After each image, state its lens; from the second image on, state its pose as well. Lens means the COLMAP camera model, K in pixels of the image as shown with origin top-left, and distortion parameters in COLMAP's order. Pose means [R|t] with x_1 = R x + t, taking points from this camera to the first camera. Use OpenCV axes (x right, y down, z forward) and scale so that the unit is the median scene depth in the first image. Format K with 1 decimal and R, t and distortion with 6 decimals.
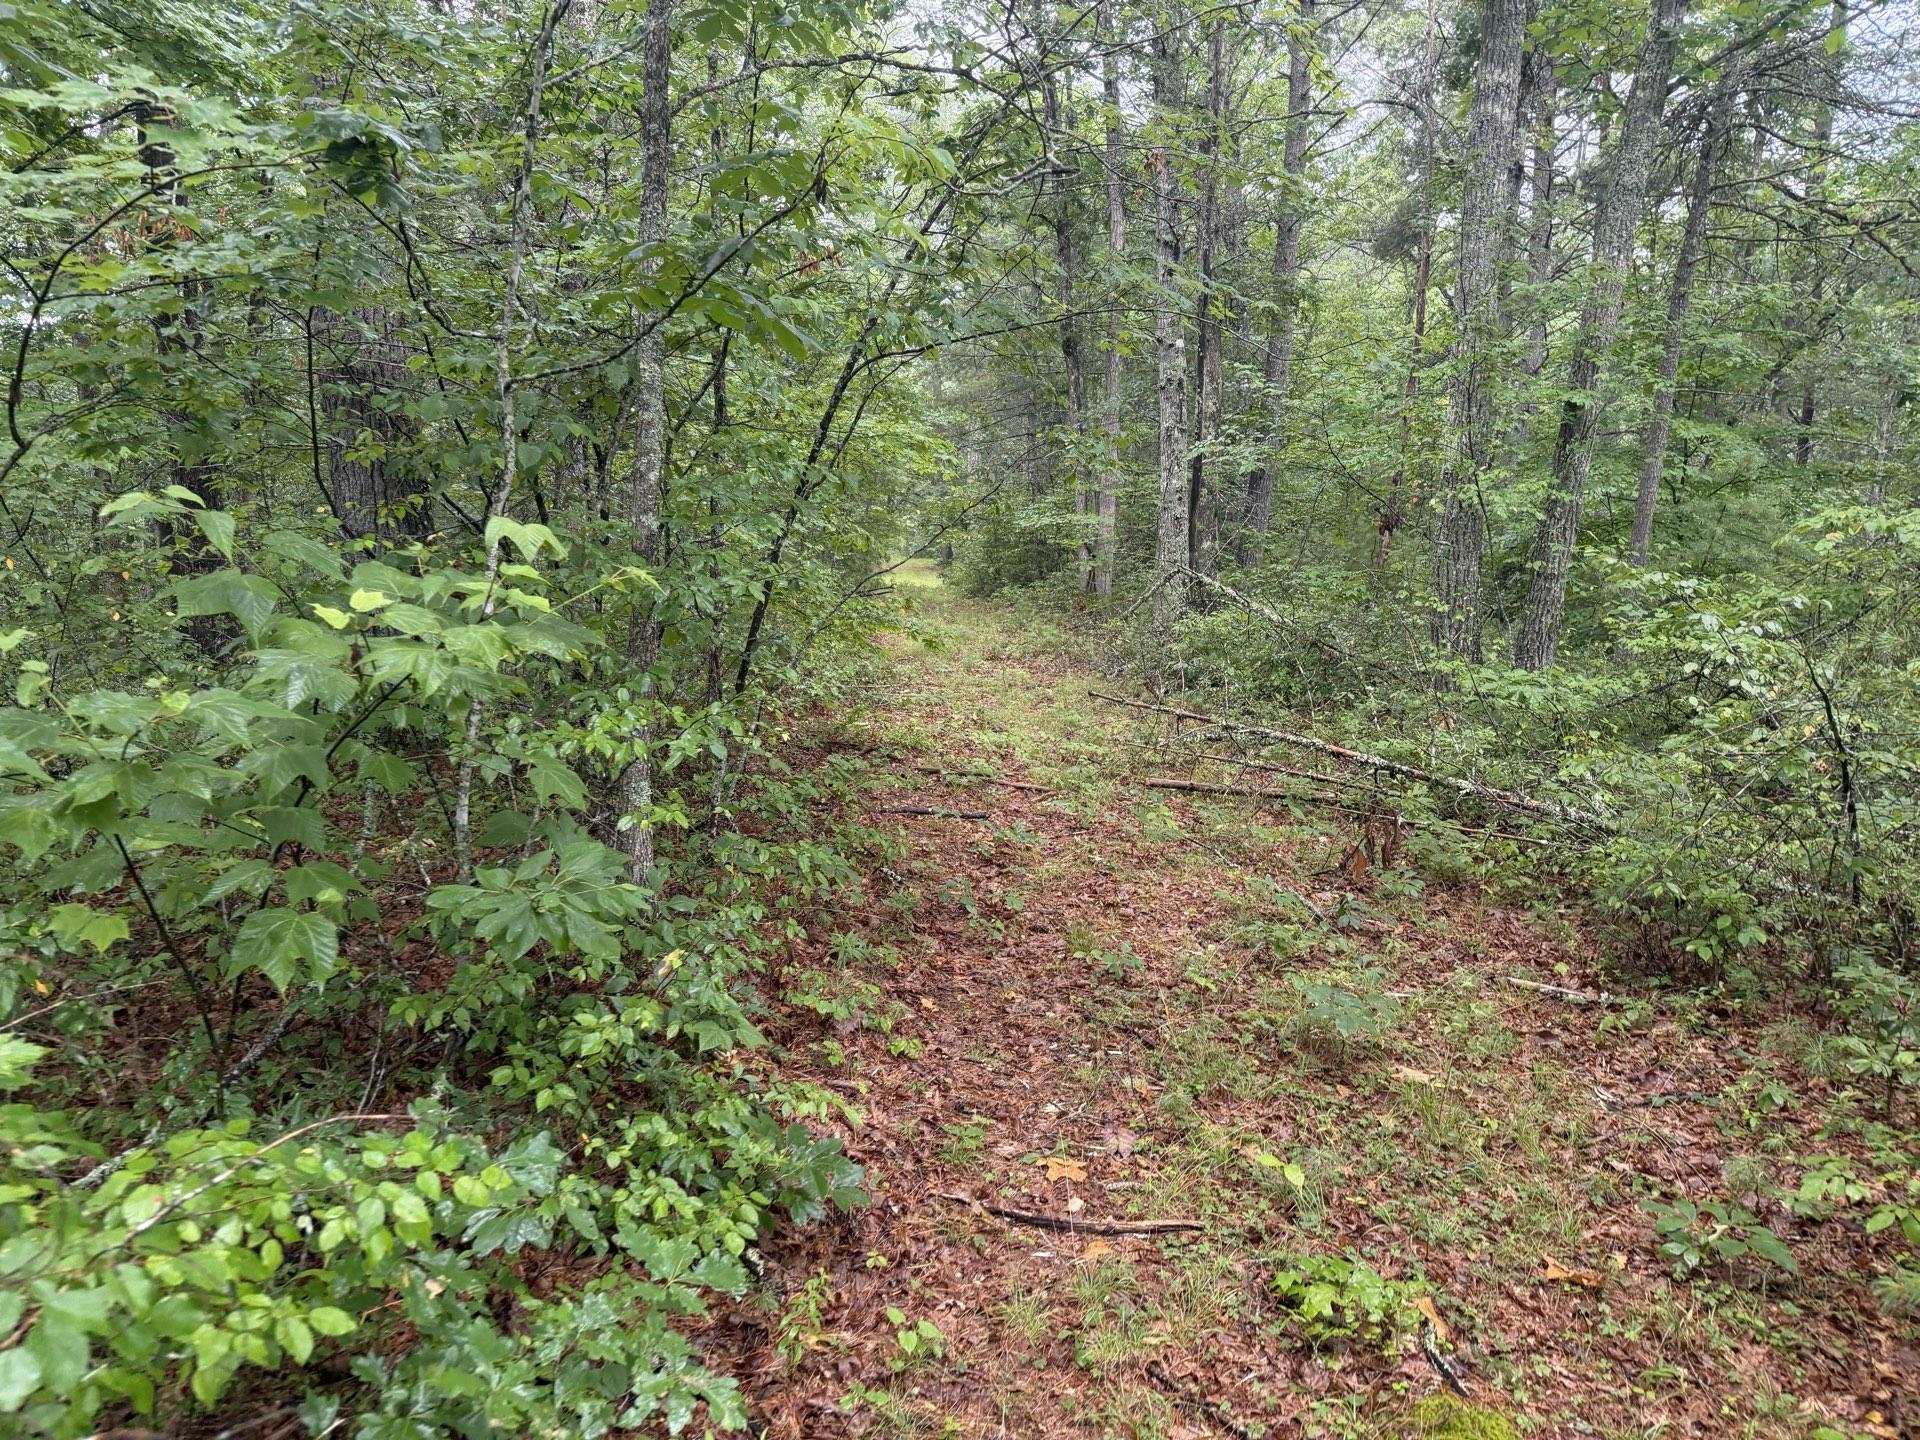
lens RADIAL K [[1320.5, 0, 954.0], [0, 1320.5, 735.1], [0, 0, 1]] dist [0.012626, 0.000880]
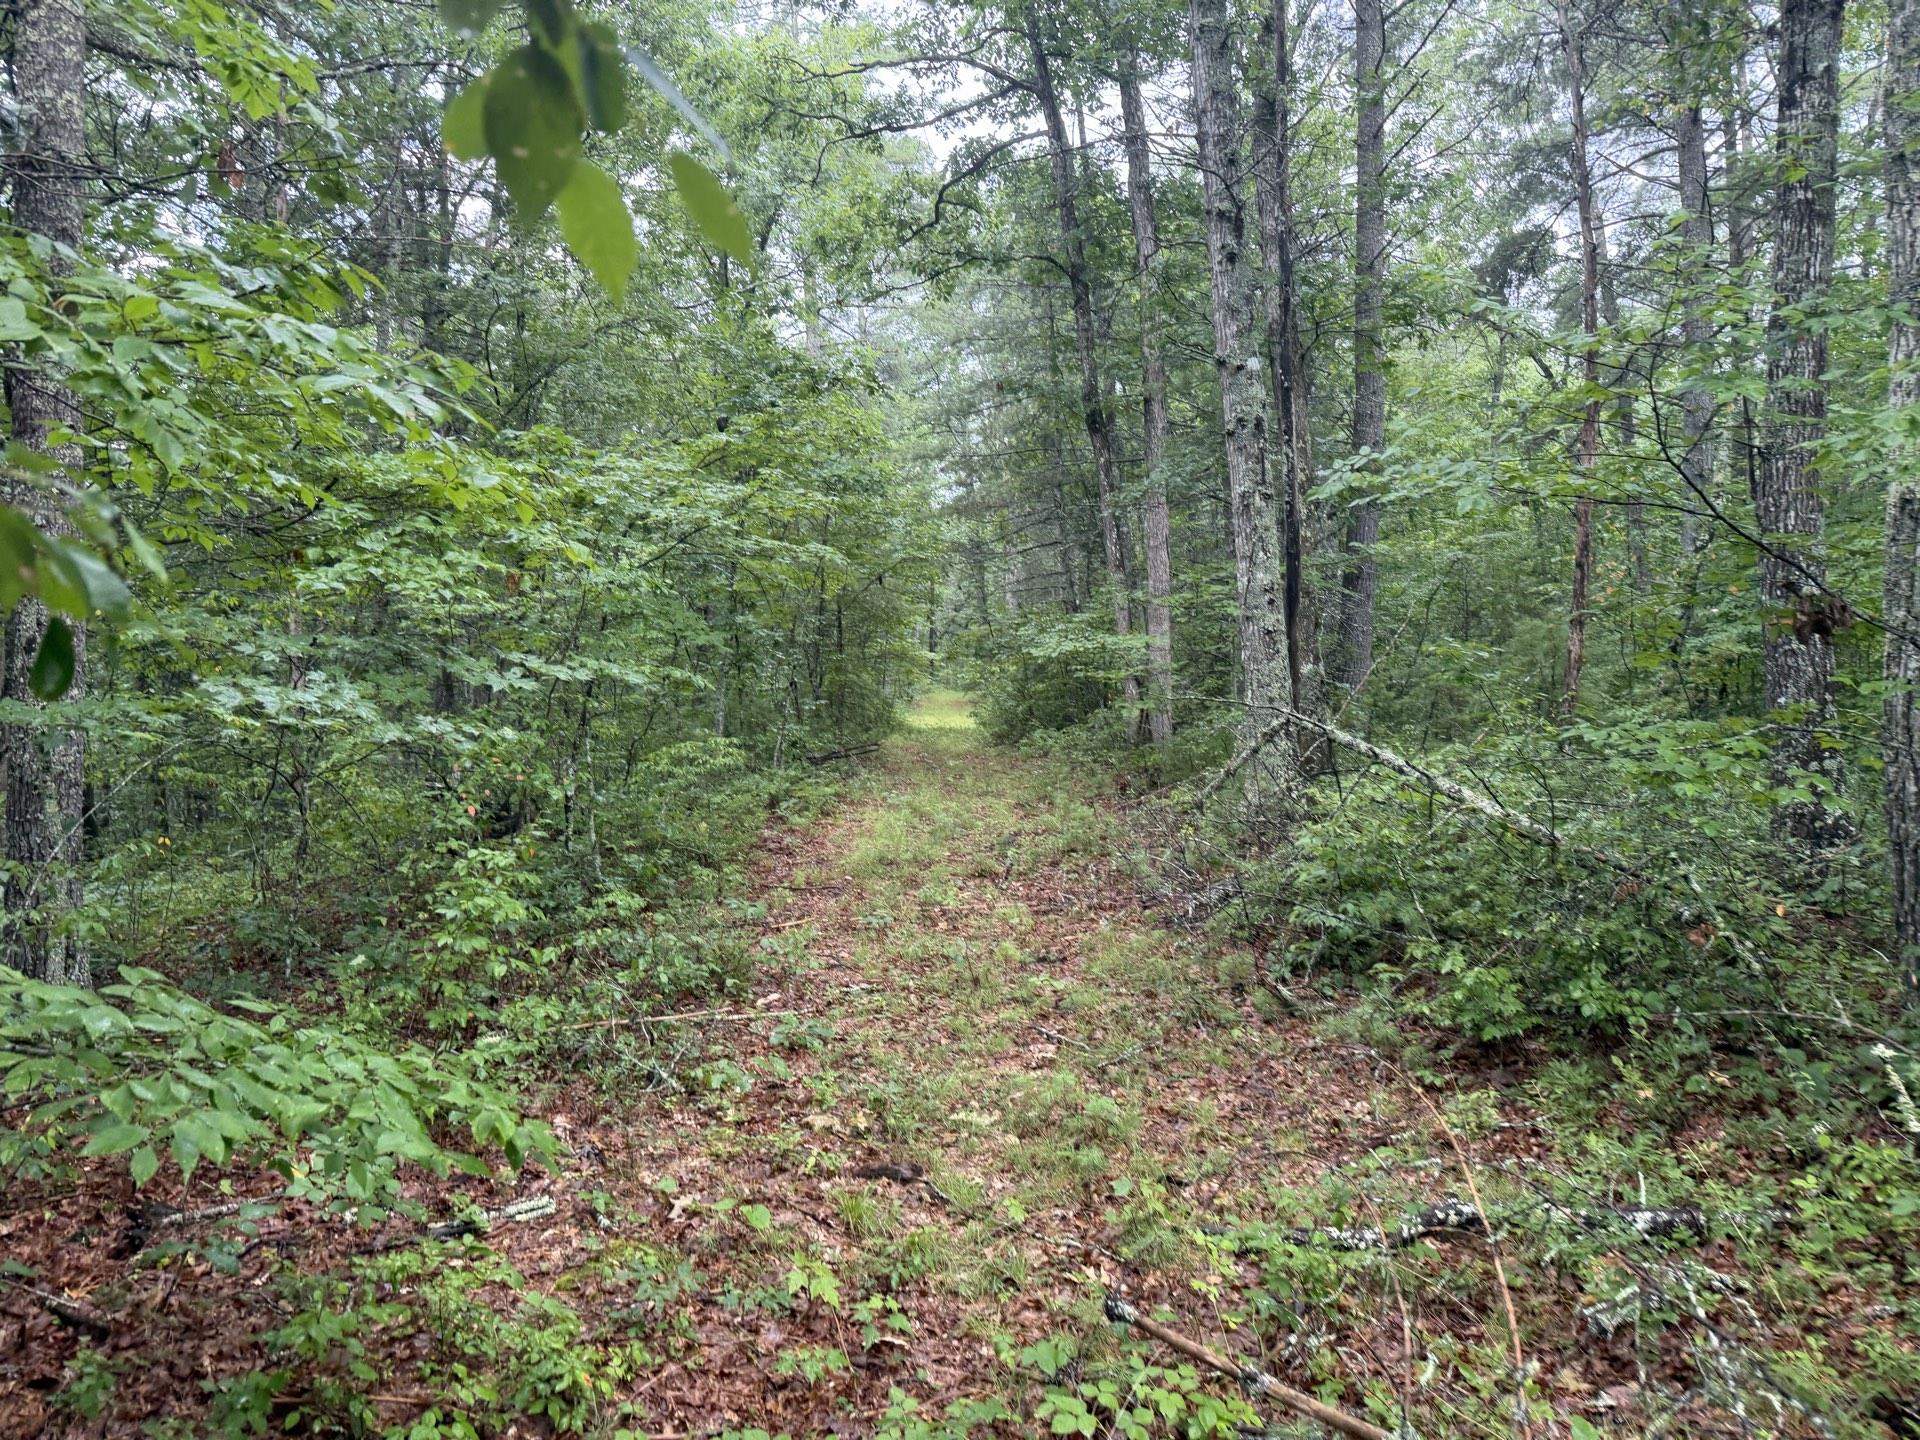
lens RADIAL K [[1320.5, 0, 954.5], [0, 1320.5, 706.0], [0, 0, 1]] dist [0.012626, 0.000880]
pose [[0.997552, -0.052424, -0.046271, 0.039864], [0.046559, 0.991703, -0.119821, -0.052111], [0.052169, 0.117374, 0.991717, 0.318730]]
